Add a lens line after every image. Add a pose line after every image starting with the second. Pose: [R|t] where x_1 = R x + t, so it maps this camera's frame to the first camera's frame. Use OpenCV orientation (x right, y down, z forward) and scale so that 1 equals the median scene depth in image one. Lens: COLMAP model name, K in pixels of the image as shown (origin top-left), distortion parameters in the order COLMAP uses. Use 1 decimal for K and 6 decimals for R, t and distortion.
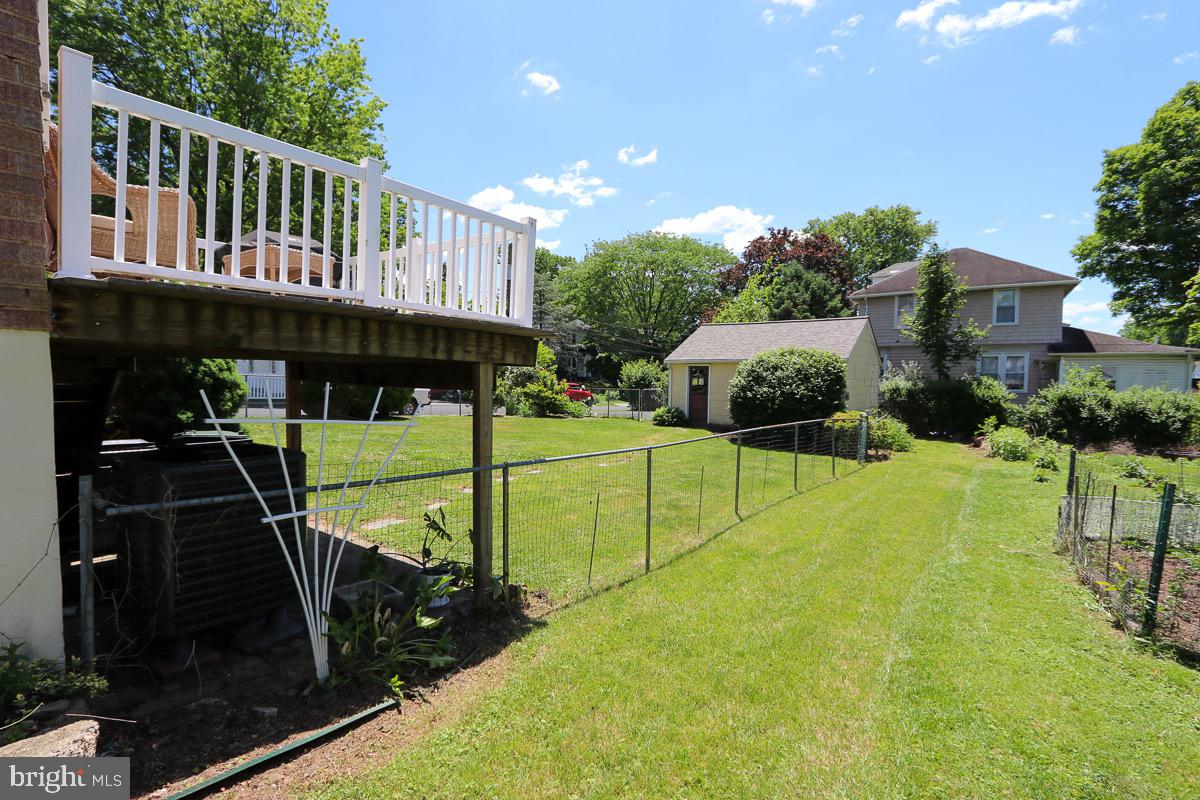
lens RADIAL K [[555.4, 0, 597.6], [0, 555.4, 393.8], [0, 0, 1]] dist [-0.021270, 0.003473]
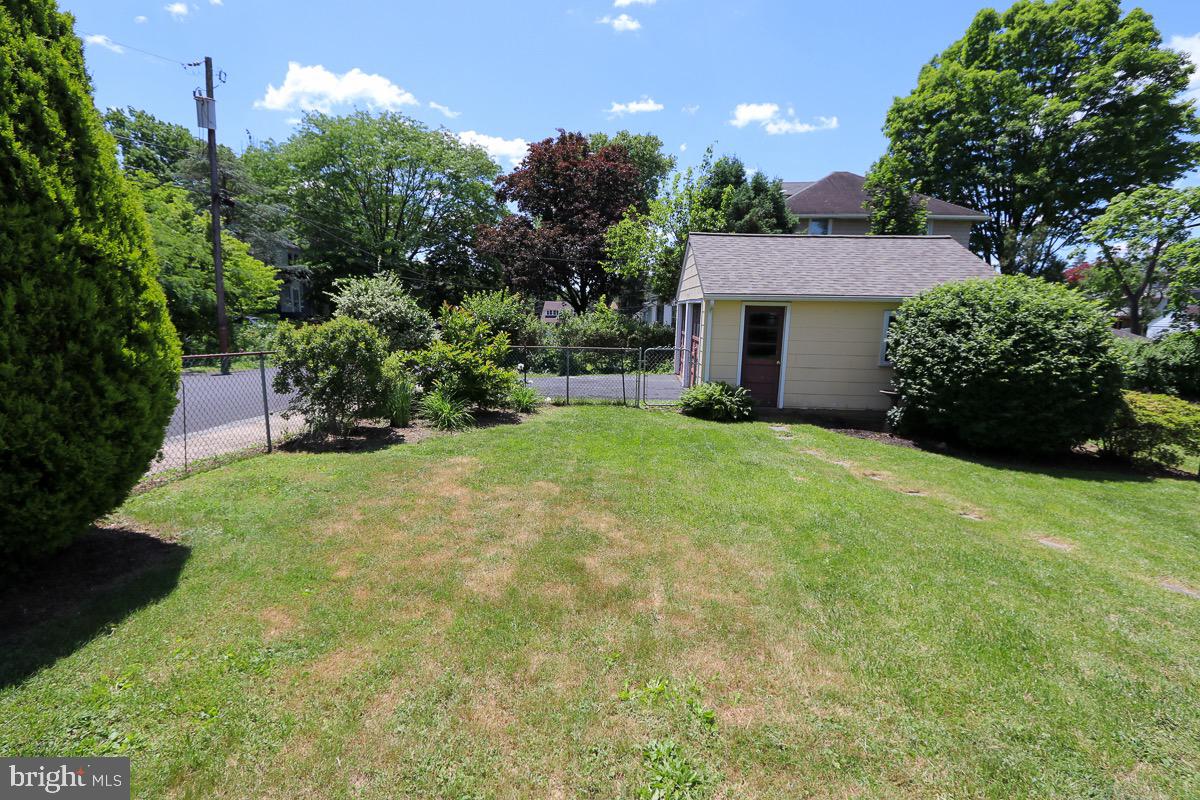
lens RADIAL K [[555.4, 0, 572.8], [0, 555.4, 379.3], [0, 0, 1]] dist [-0.021270, 0.003473]
pose [[0.849098, -0.061810, 0.524606, -0.256310], [0.010491, 0.994908, 0.100241, -0.032747], [-0.528131, -0.079611, 0.845423, 0.584293]]
